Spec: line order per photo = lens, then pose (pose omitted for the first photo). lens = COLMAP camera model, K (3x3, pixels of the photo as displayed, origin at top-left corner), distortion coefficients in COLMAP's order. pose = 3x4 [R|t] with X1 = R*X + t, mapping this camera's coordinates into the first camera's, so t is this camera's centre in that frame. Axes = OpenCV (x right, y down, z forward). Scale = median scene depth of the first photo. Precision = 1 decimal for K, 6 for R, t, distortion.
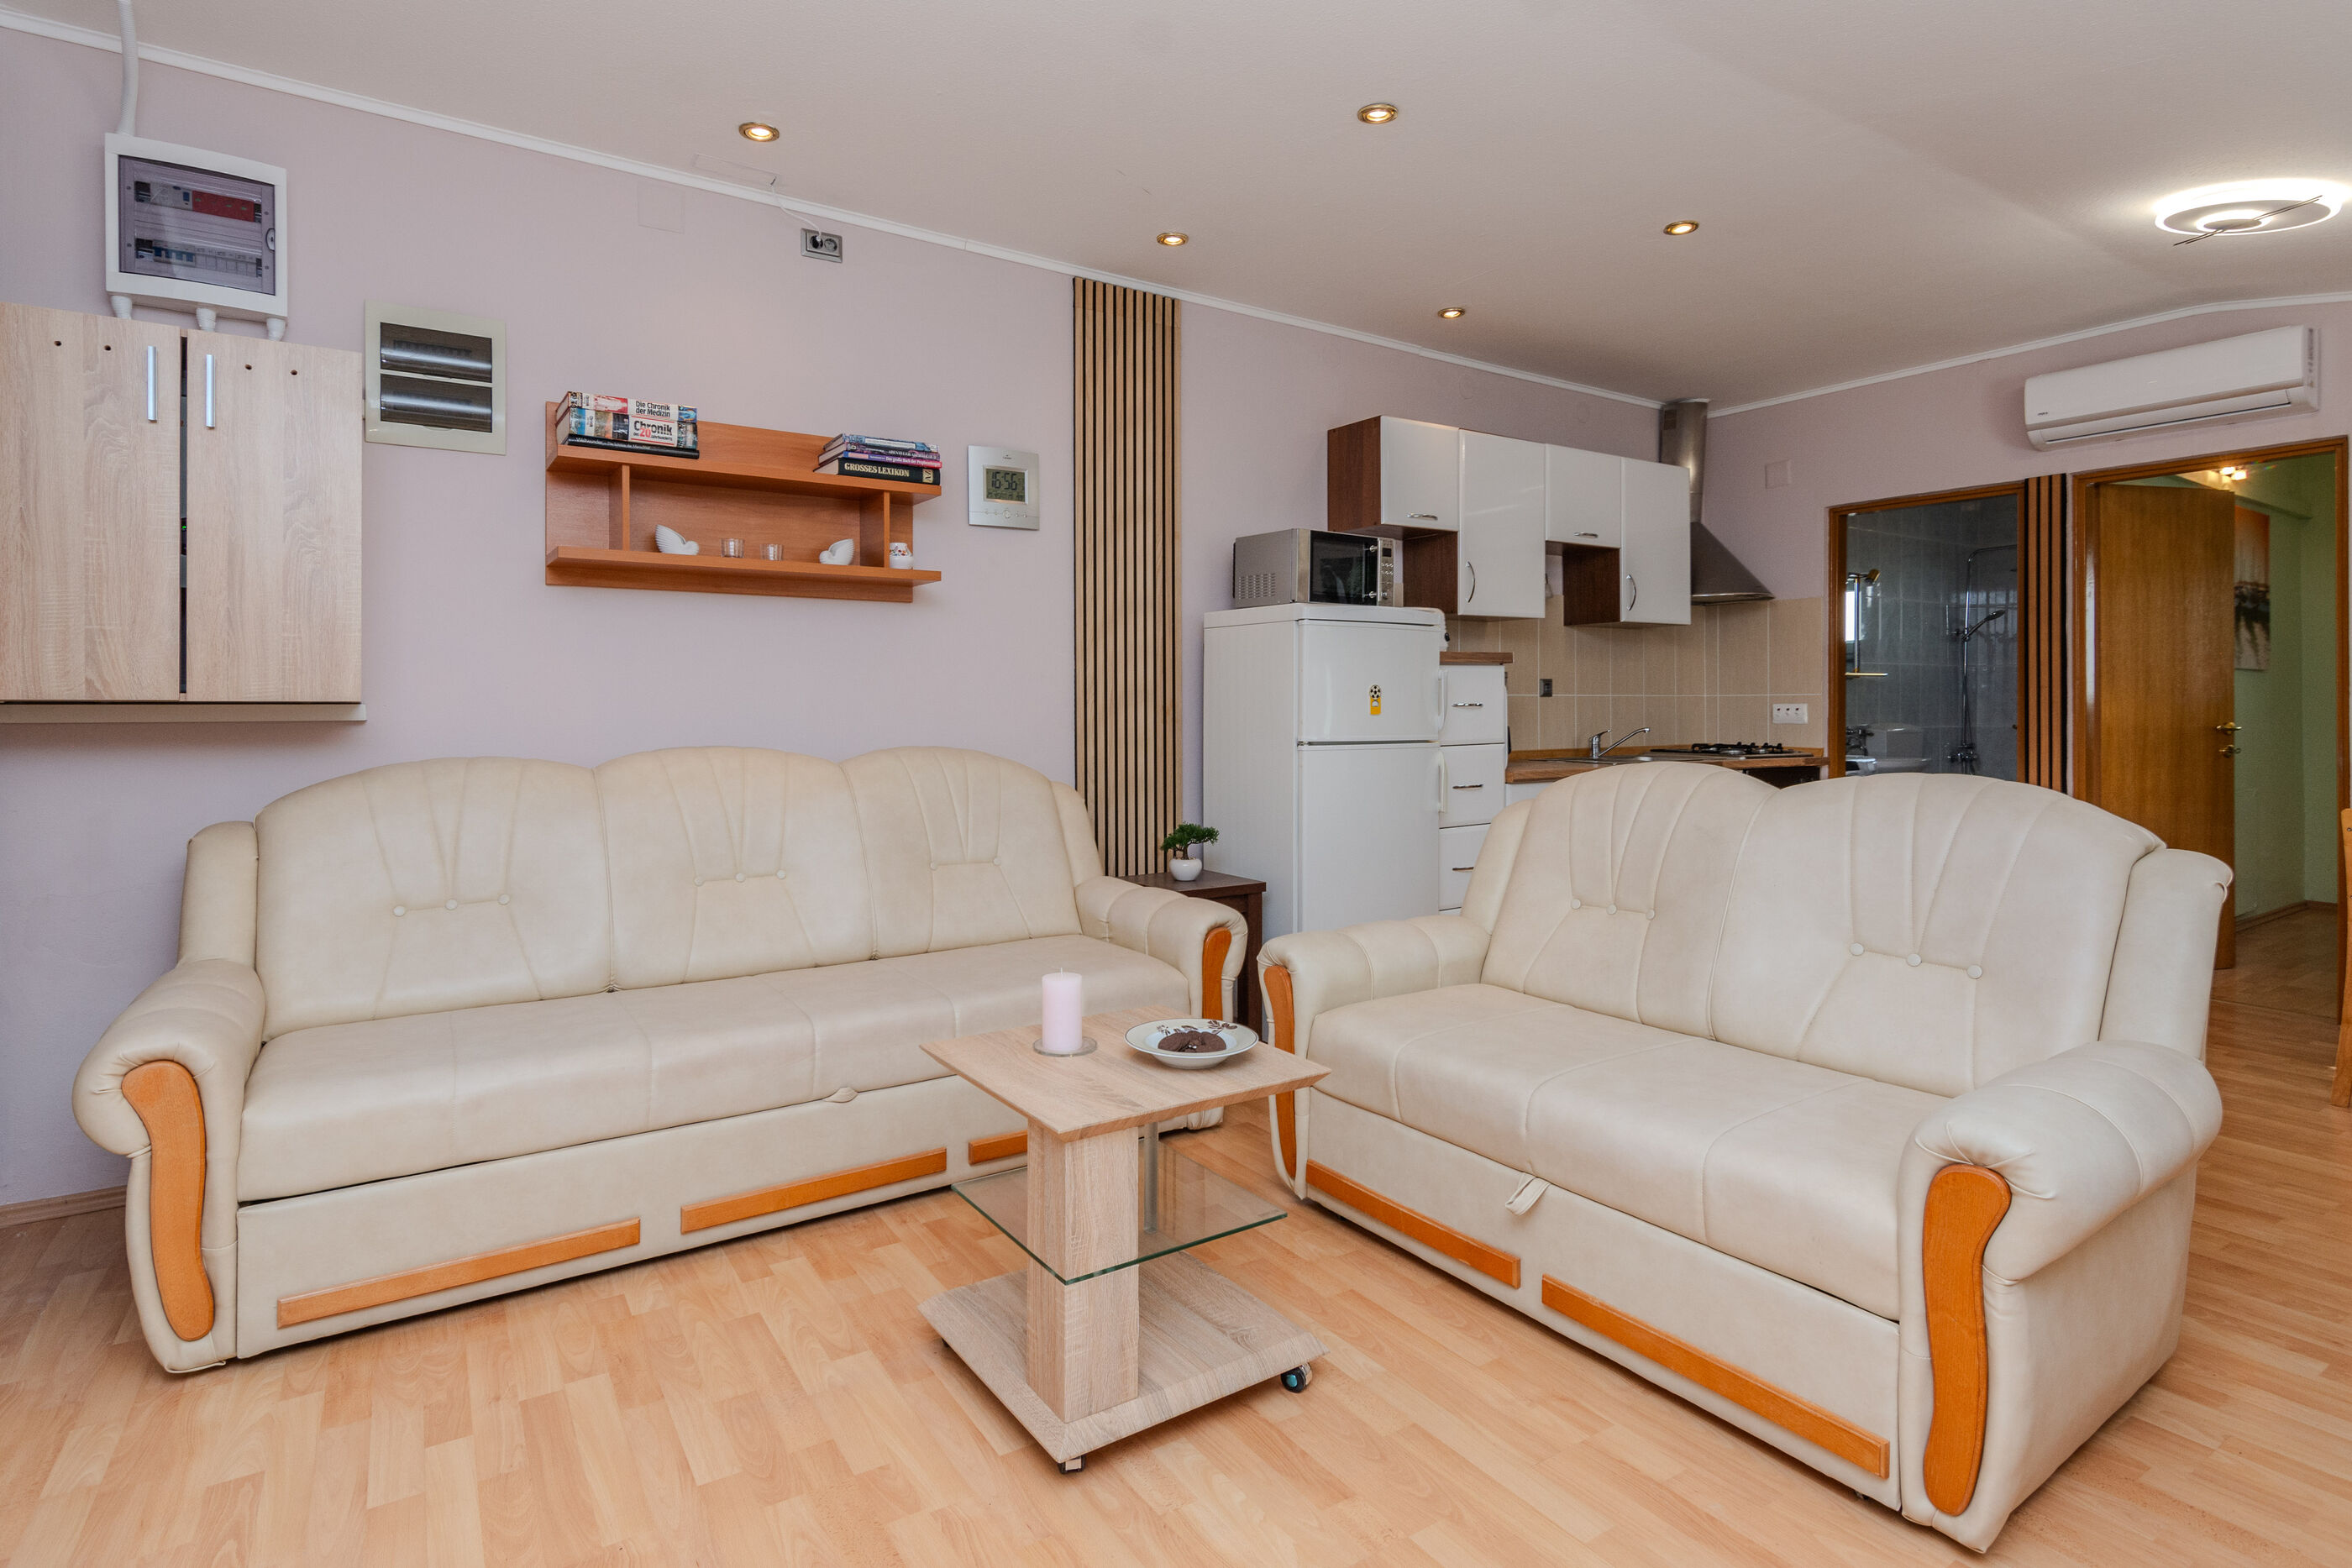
lens RADIAL K [[1149.8, 0, 1172.5], [0, 1149.8, 727.6], [0, 0, 1]] dist [-0.003075, 0.001826]
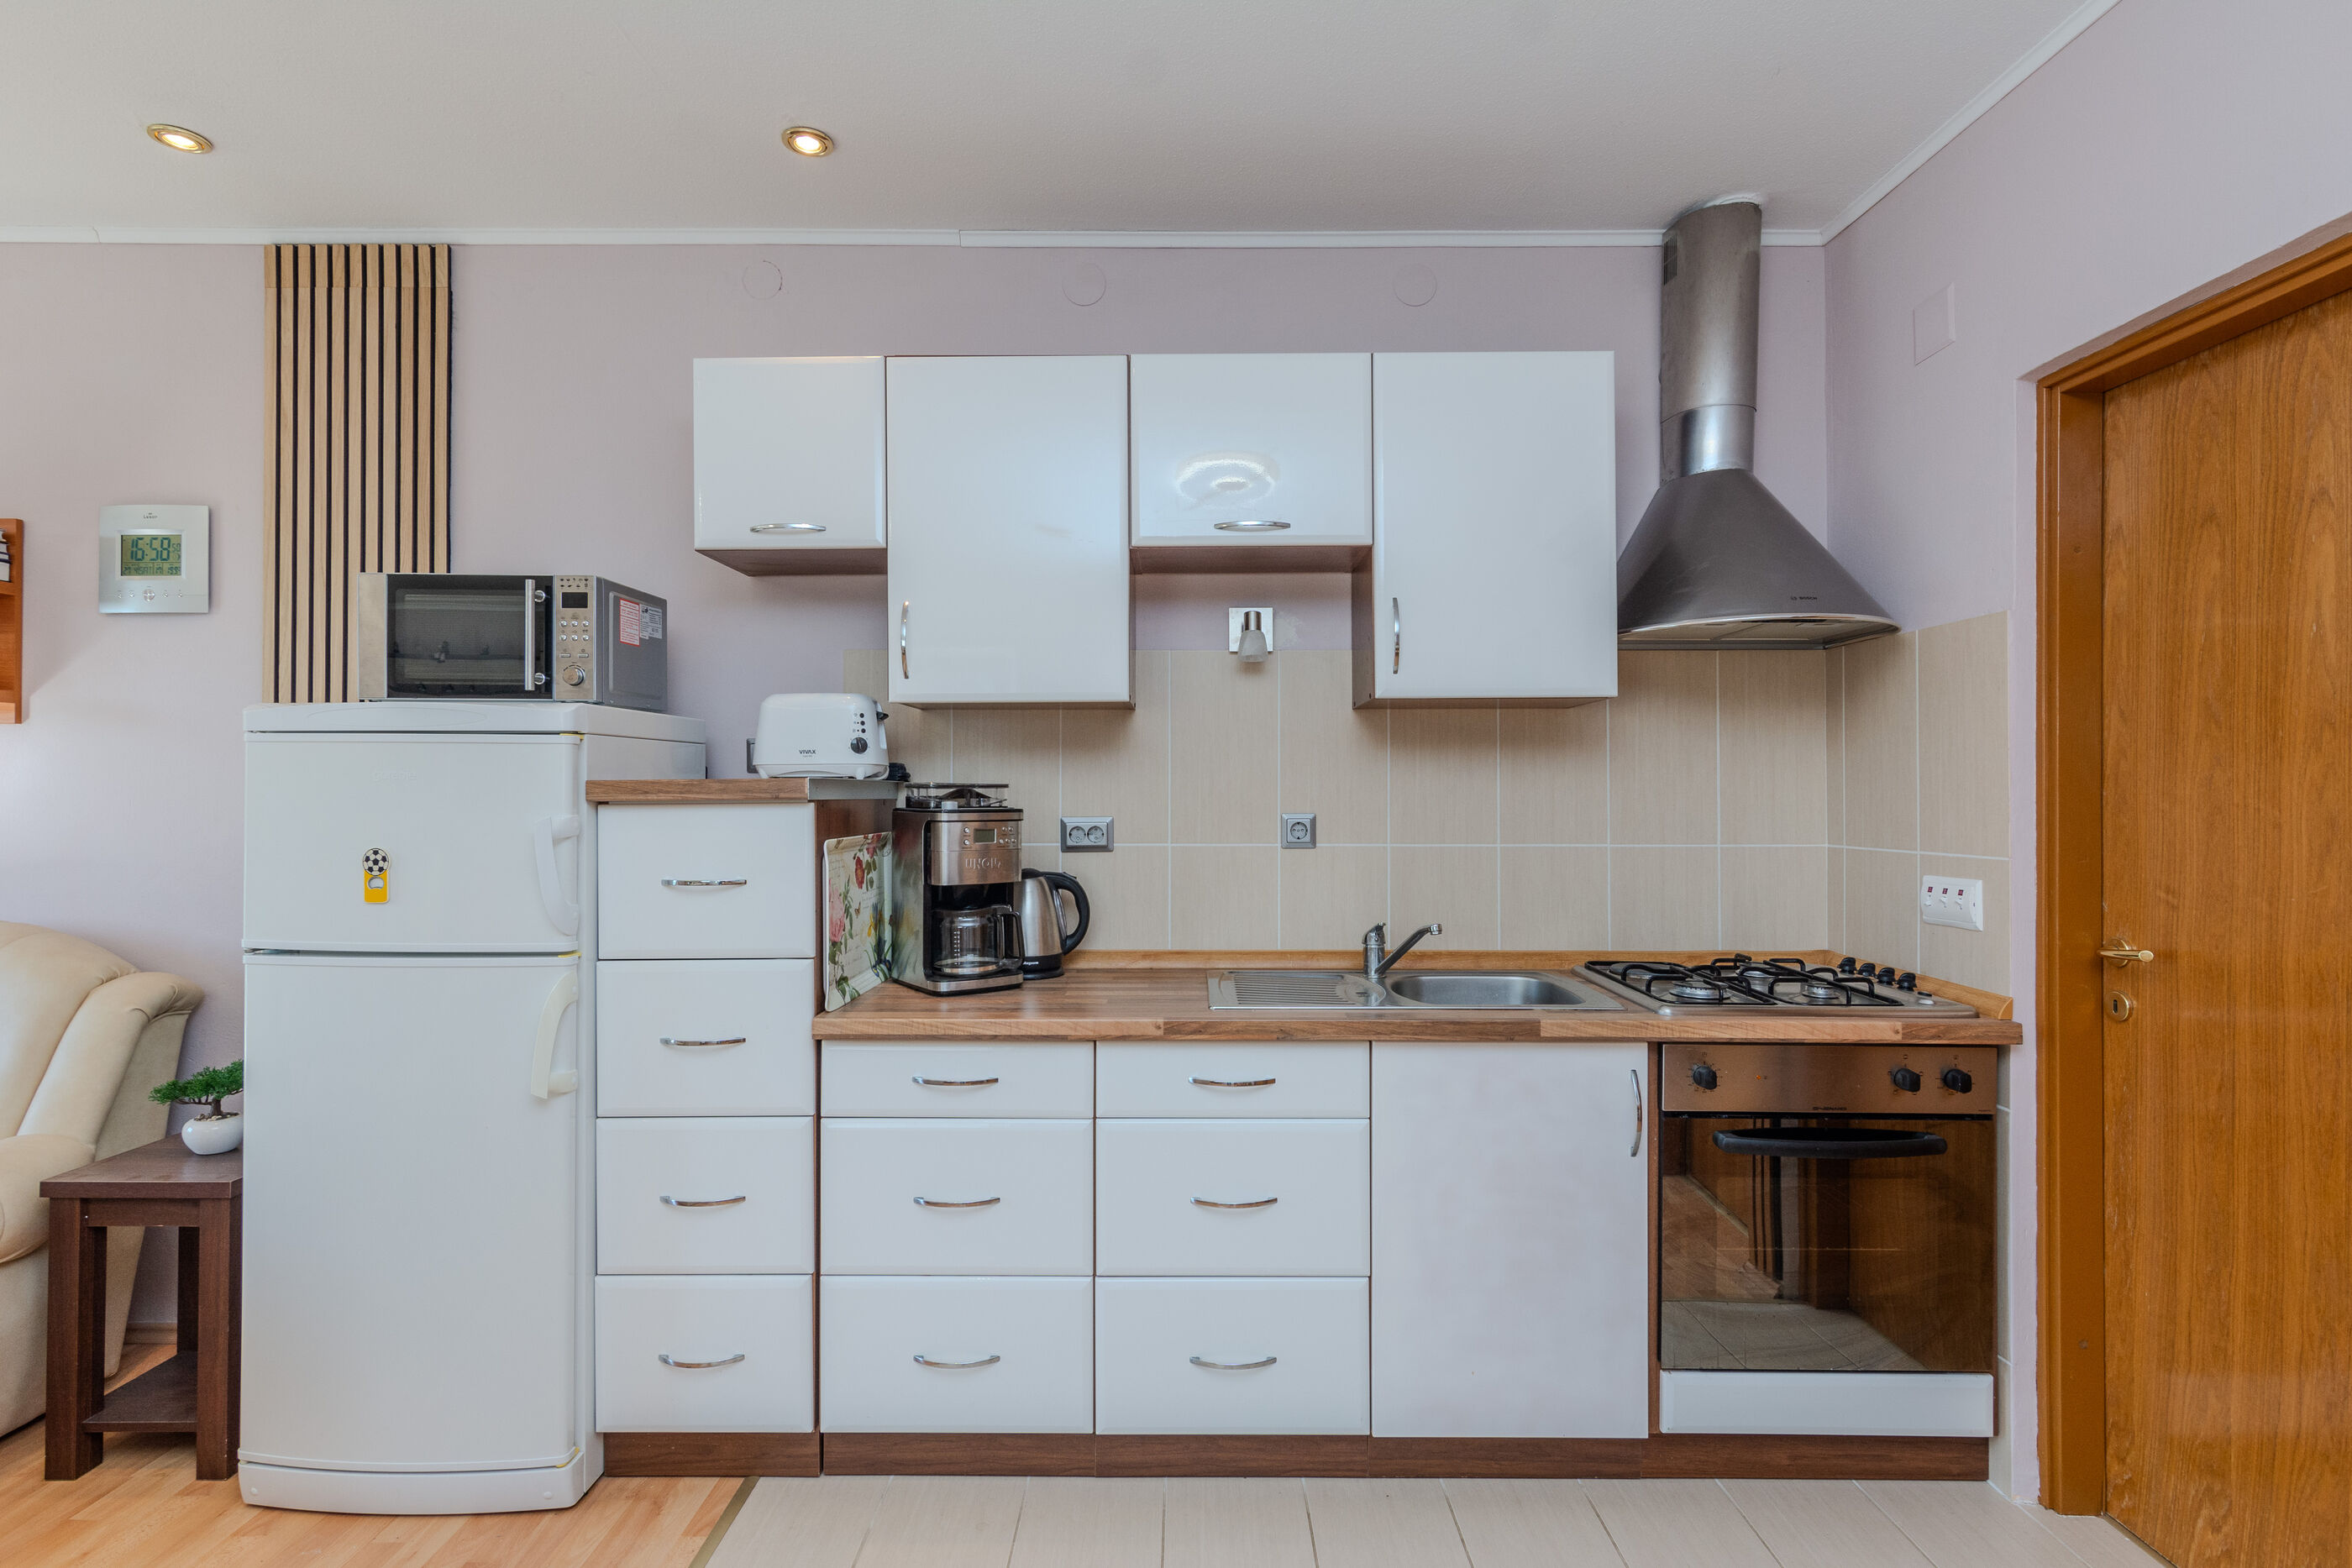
lens RADIAL K [[1134.4, 0, 1214.8], [0, 1134.4, 784.2], [0, 0, 1]] dist [-0.001588, 0.000312]
pose [[0.837515, -0.000588, -0.546414, 0.609822], [-0.013692, 0.999663, -0.022062, -0.046549], [0.546243, 0.025959, 0.837224, 0.591792]]
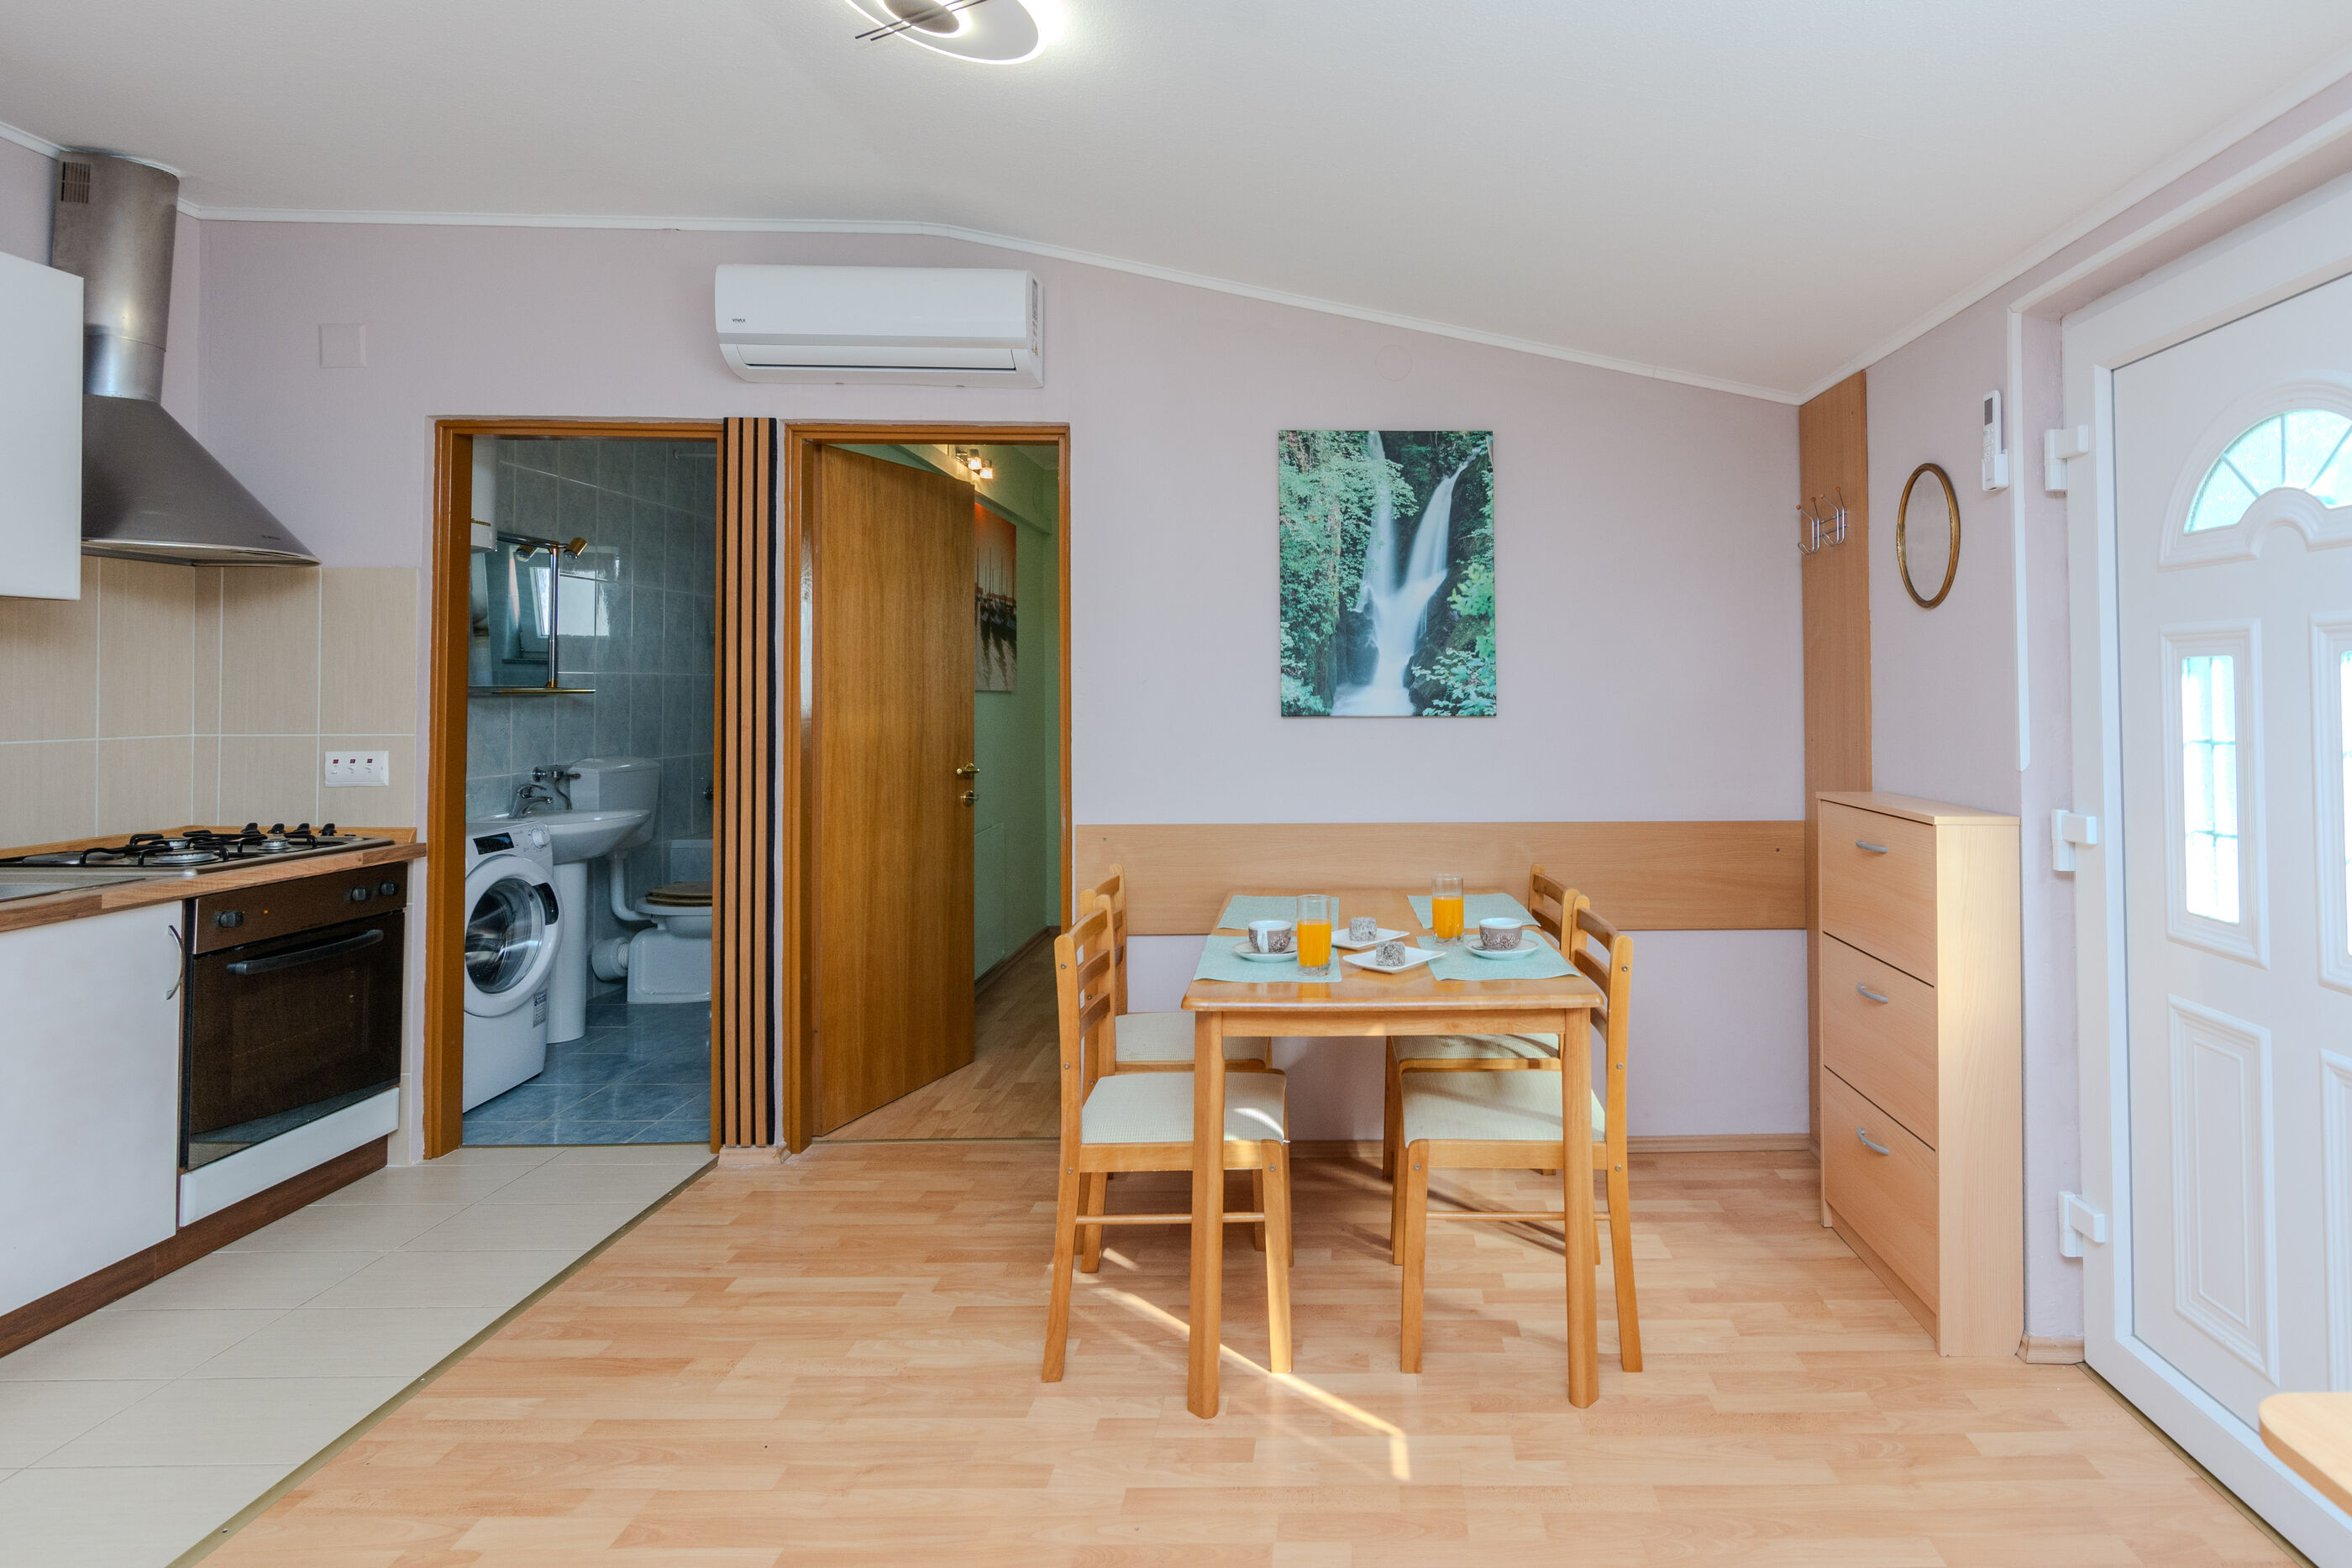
lens RADIAL K [[1221.8, 0, 1359.3], [0, 1221.8, 661.5], [0, 0, 1]] dist [-0.001200, -0.000612]
pose [[0.527682, 0.026367, 0.849033, 0.326856], [0.012130, 0.999182, -0.038569, -0.040590], [-0.849355, 0.030651, 0.526931, 0.303308]]
